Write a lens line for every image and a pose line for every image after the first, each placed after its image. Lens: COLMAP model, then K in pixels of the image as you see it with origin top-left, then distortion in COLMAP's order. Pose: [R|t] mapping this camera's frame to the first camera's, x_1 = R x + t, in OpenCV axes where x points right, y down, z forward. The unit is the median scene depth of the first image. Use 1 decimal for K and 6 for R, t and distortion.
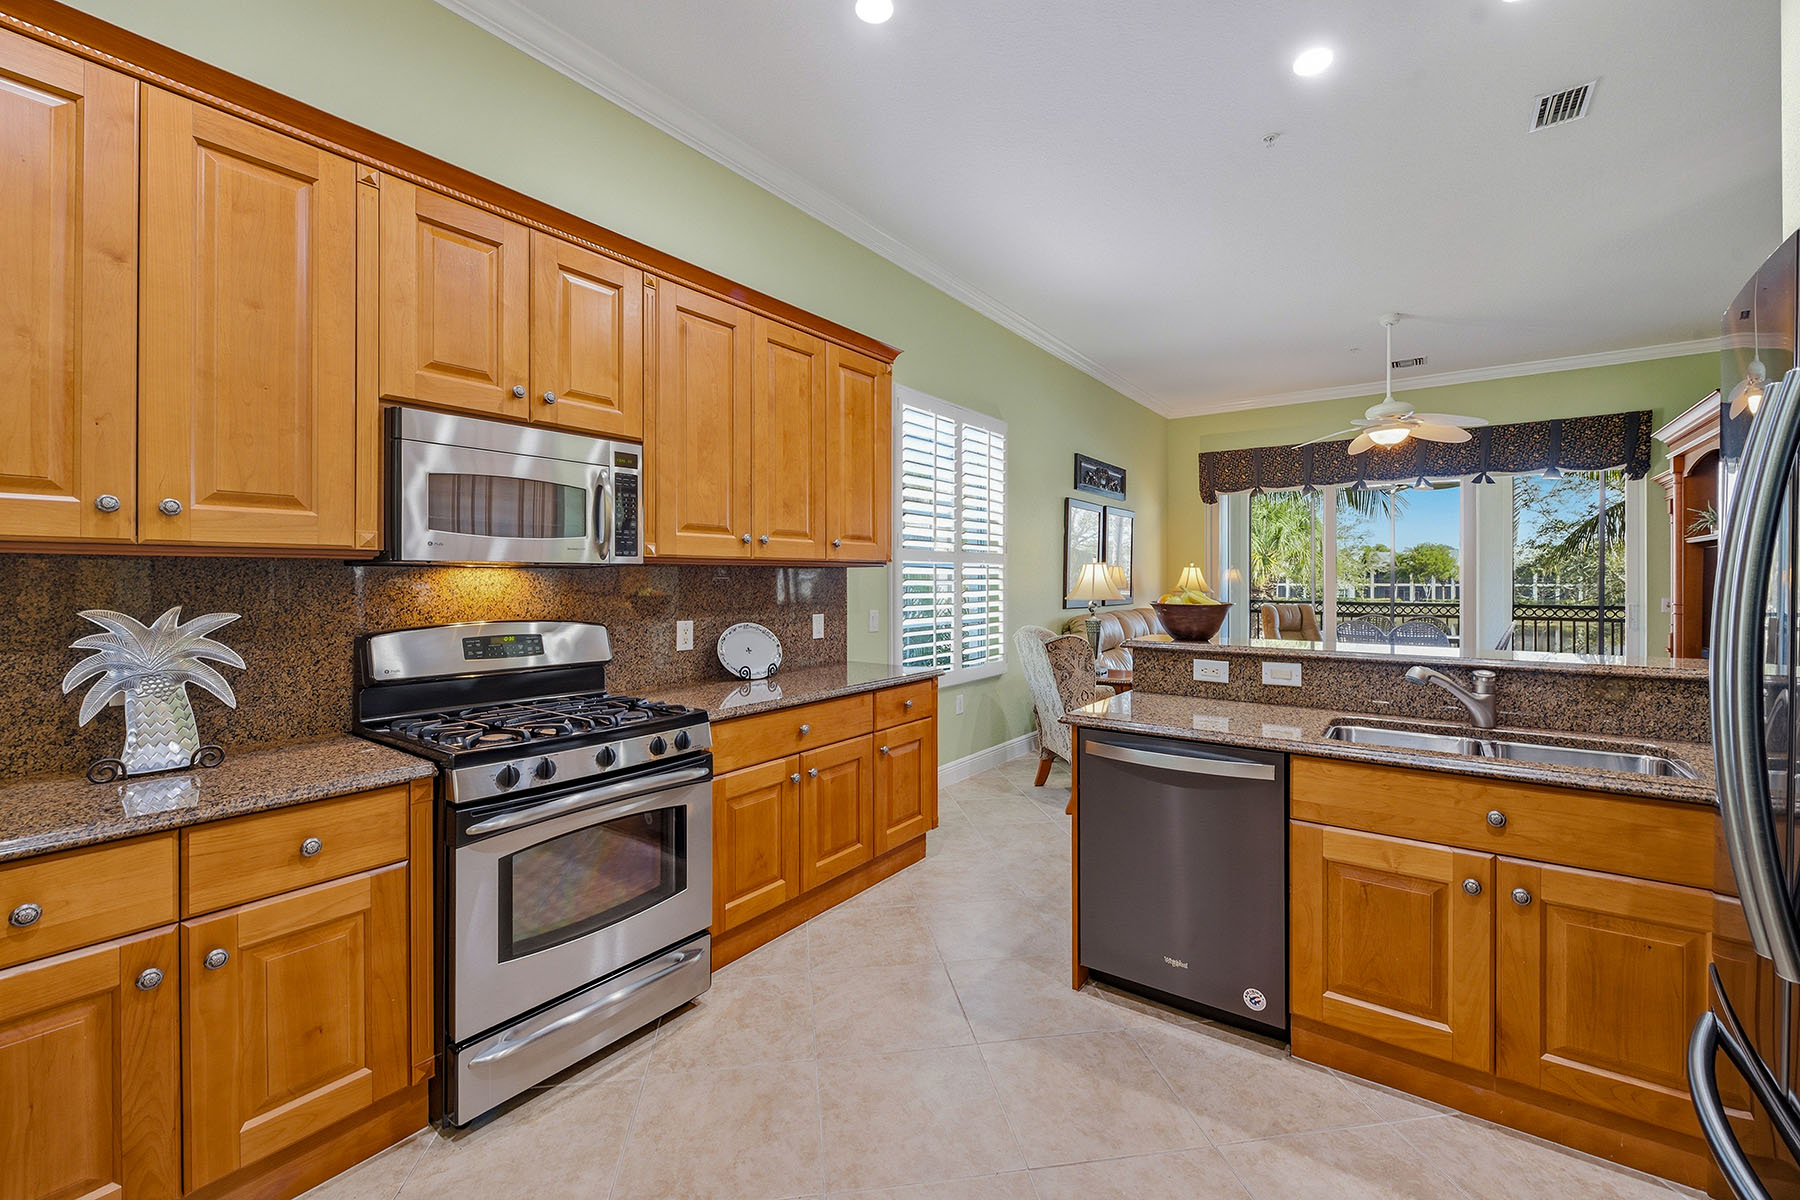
lens RADIAL K [[740.2, 0, 896.7], [0, 740.2, 574.1], [0, 0, 1]] dist [-0.001685, -0.002501]
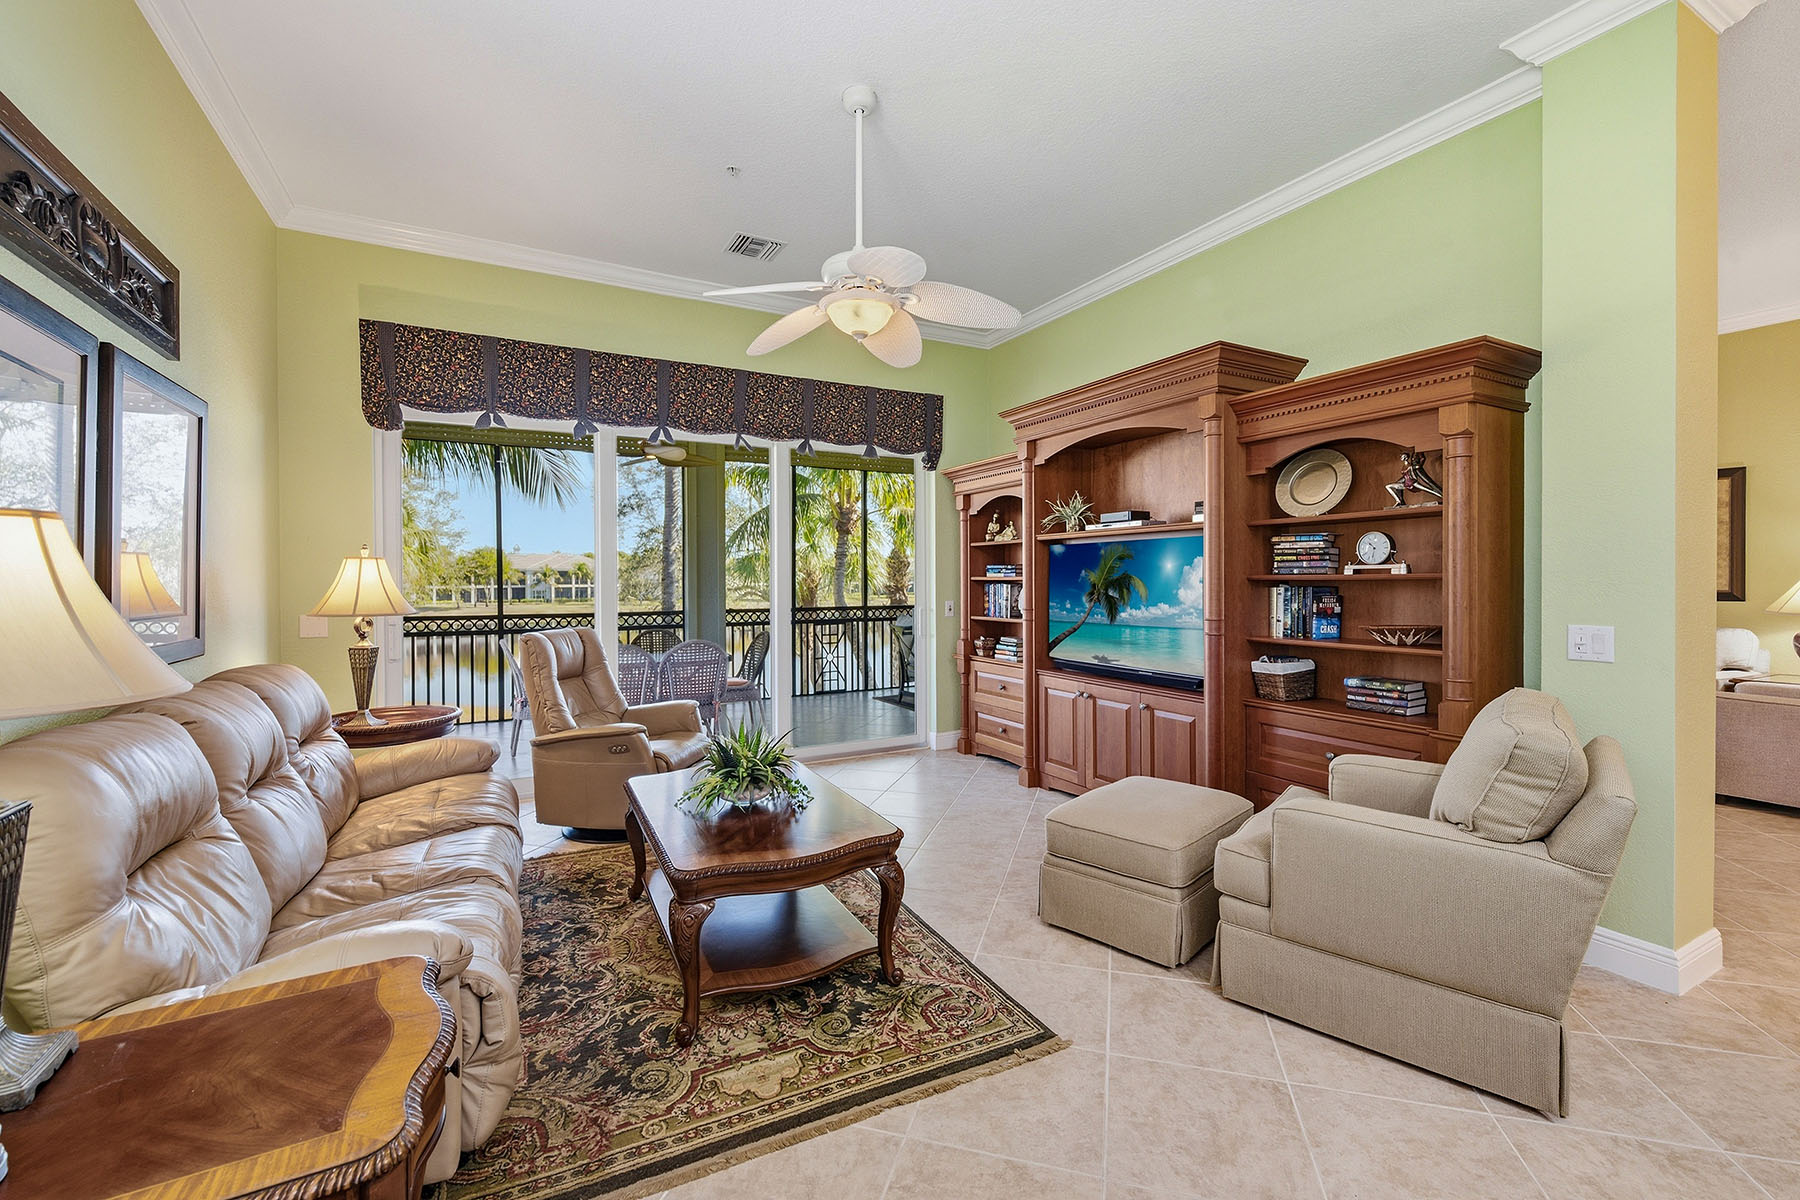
lens RADIAL K [[740.2, 0, 888.4], [0, 740.2, 586.2], [0, 0, 1]] dist [-0.001685, -0.002501]
pose [[0.420863, -0.012585, 0.907037, 0.359033], [0.000850, 0.999909, 0.013479, 0.001933], [-0.907124, -0.004902, 0.420836, 1.446041]]
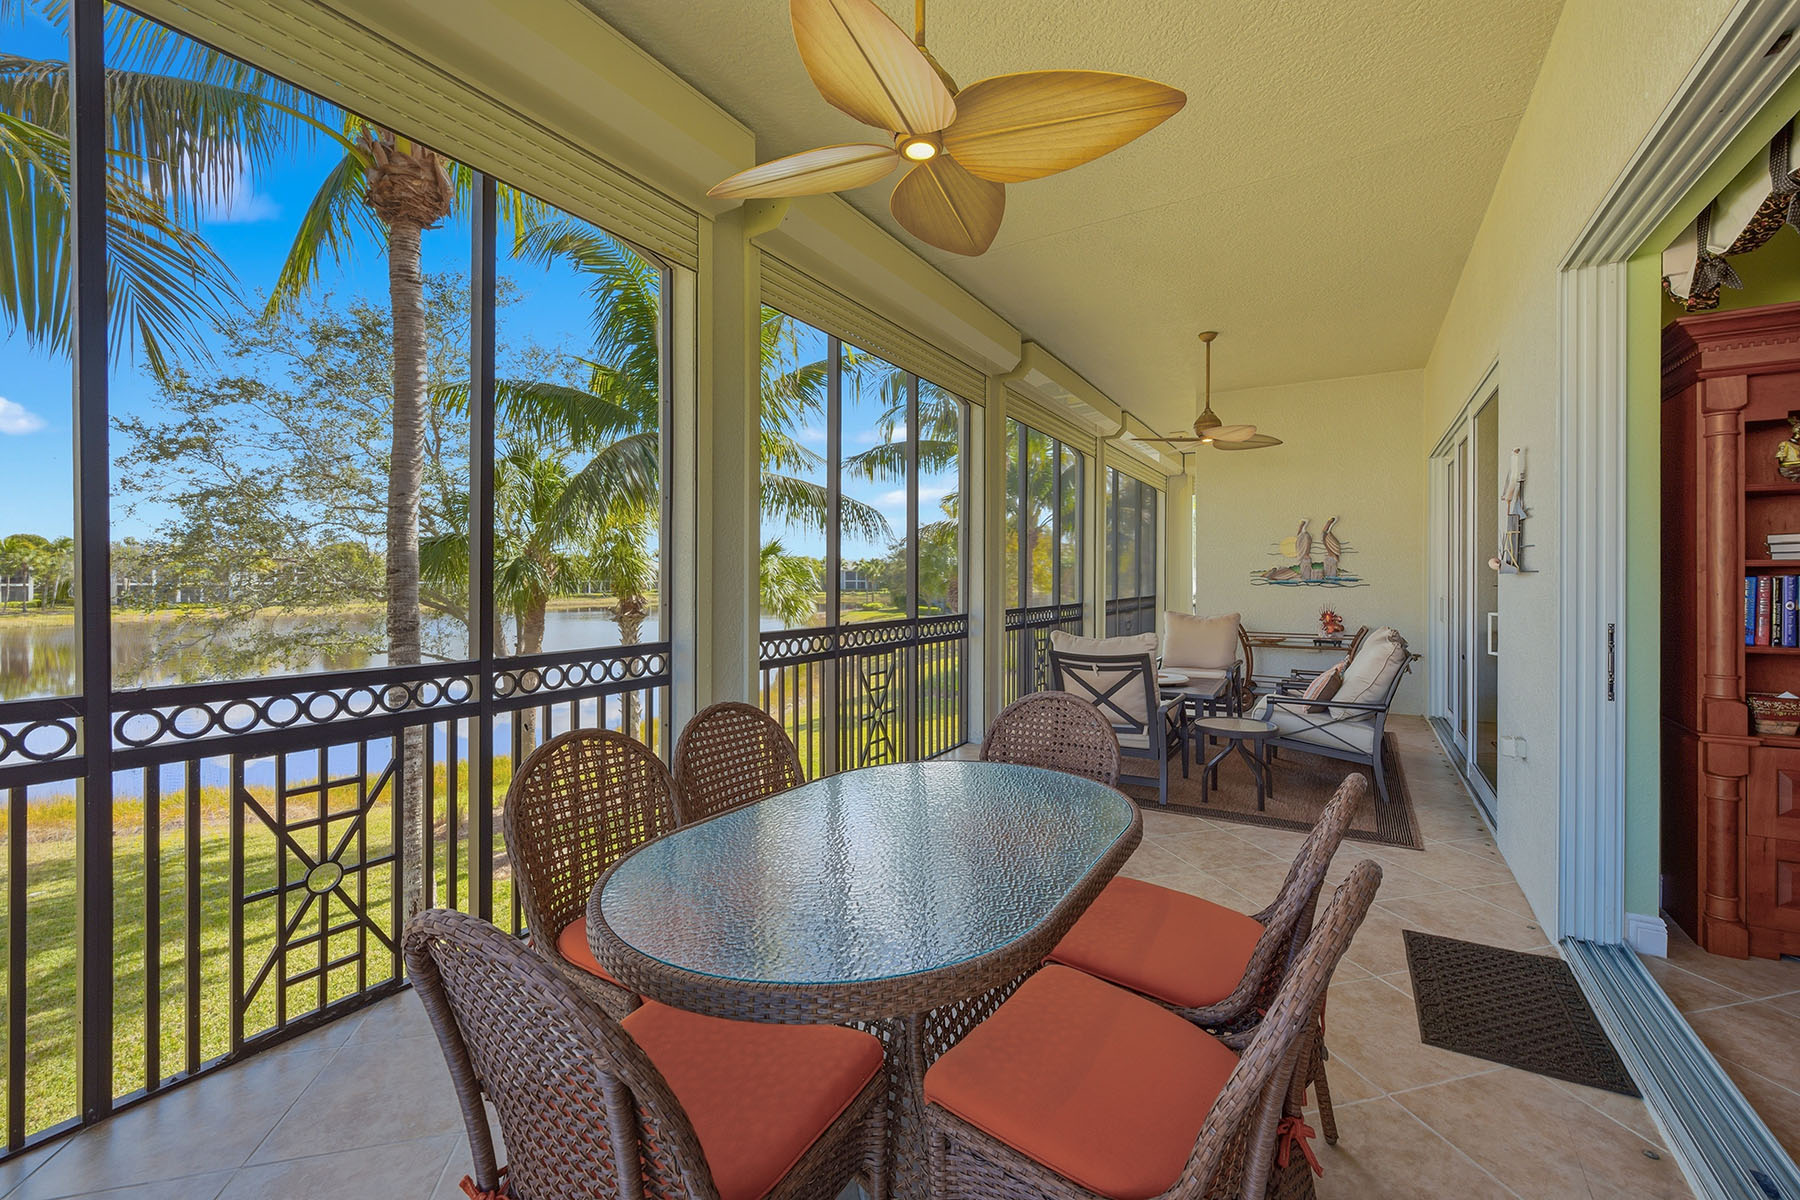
lens RADIAL K [[712.4, 0, 888.2], [0, 712.4, 592.8], [0, 0, 1]] dist [0.000757, -0.000797]
pose [[-0.078093, -0.001077, 0.996946, 2.269166], [-0.008977, 0.999960, 0.000377, 0.037225], [-0.996906, -0.008920, -0.078099, 2.439112]]
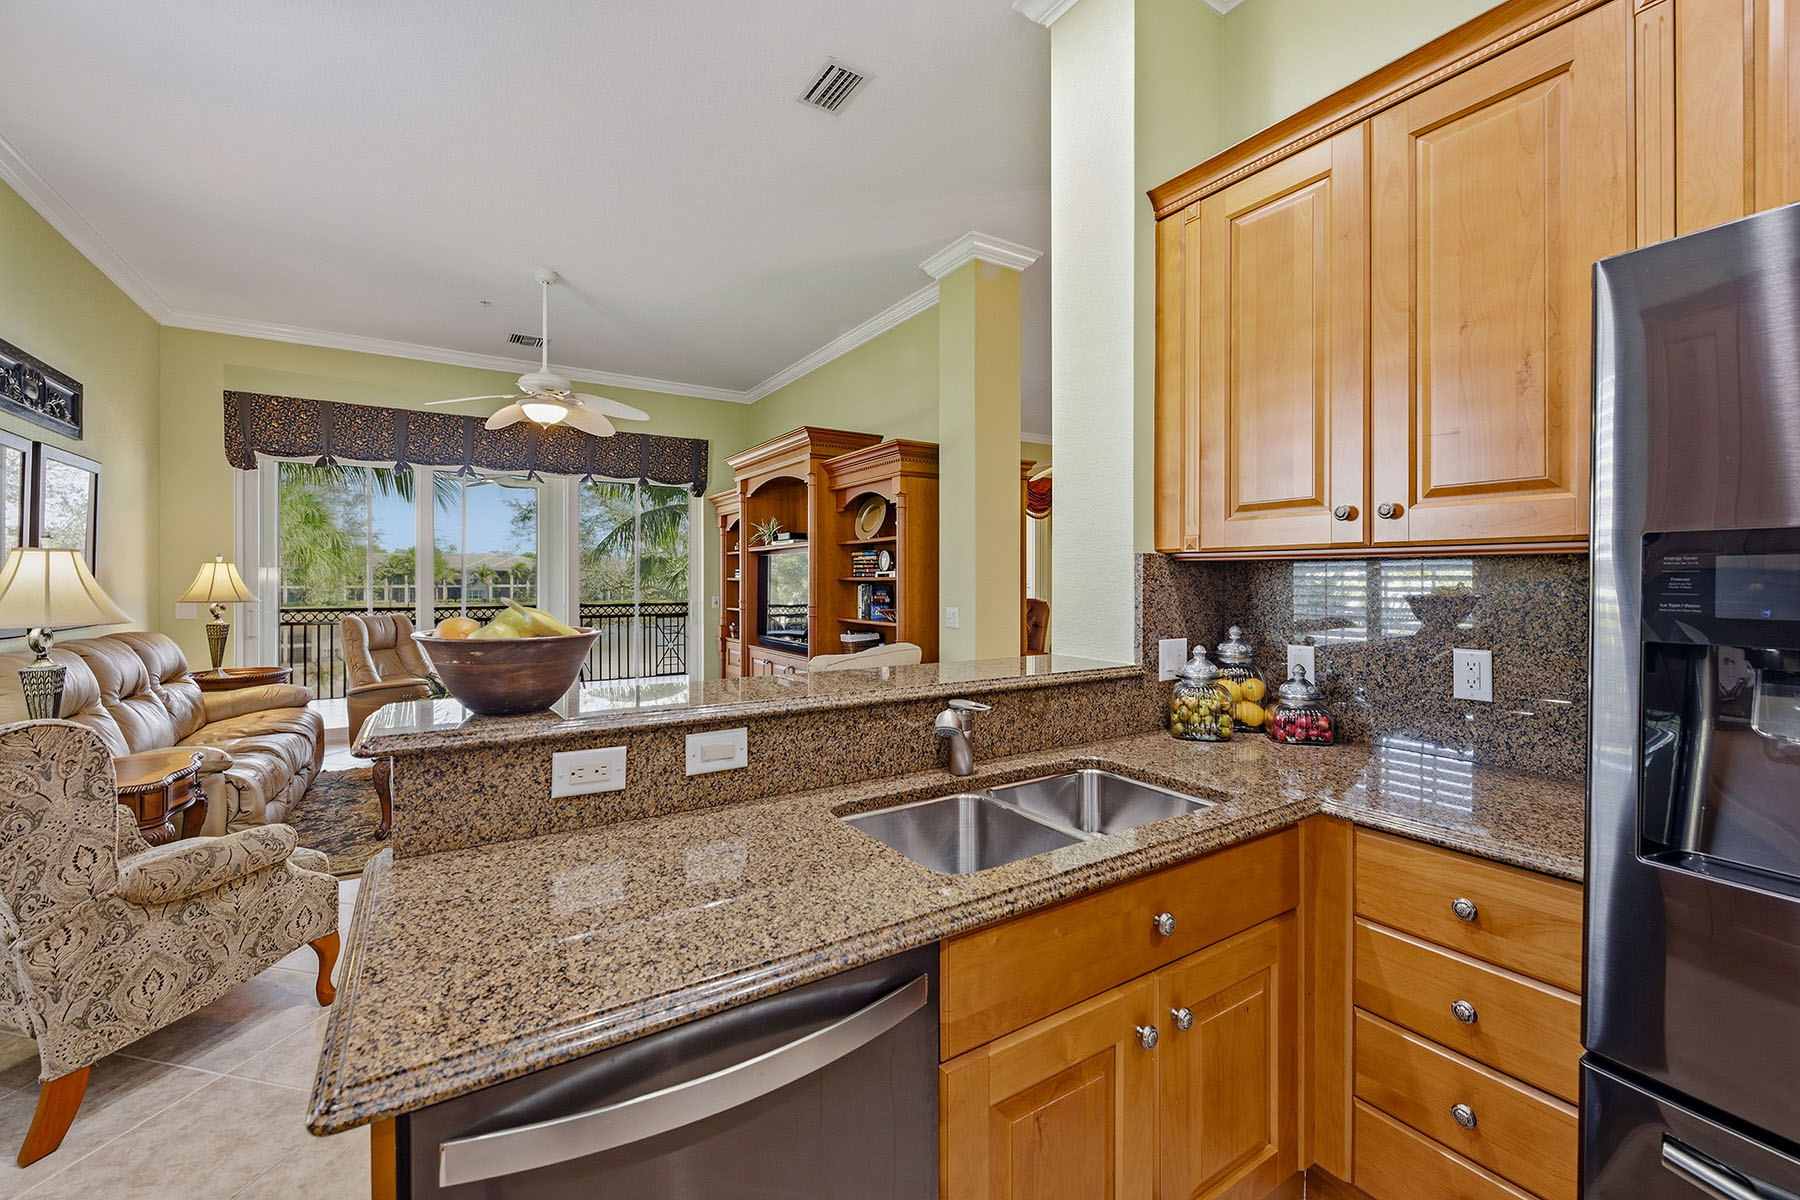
lens RADIAL K [[740.2, 0, 899.3], [0, 740.2, 577.7], [0, 0, 1]] dist [-0.001685, -0.002501]
pose [[0.356437, 0.002332, 0.934316, 0.038774], [-0.004360, 0.999990, -0.000833, 0.002530], [-0.934309, -0.003777, 0.356444, 0.606941]]
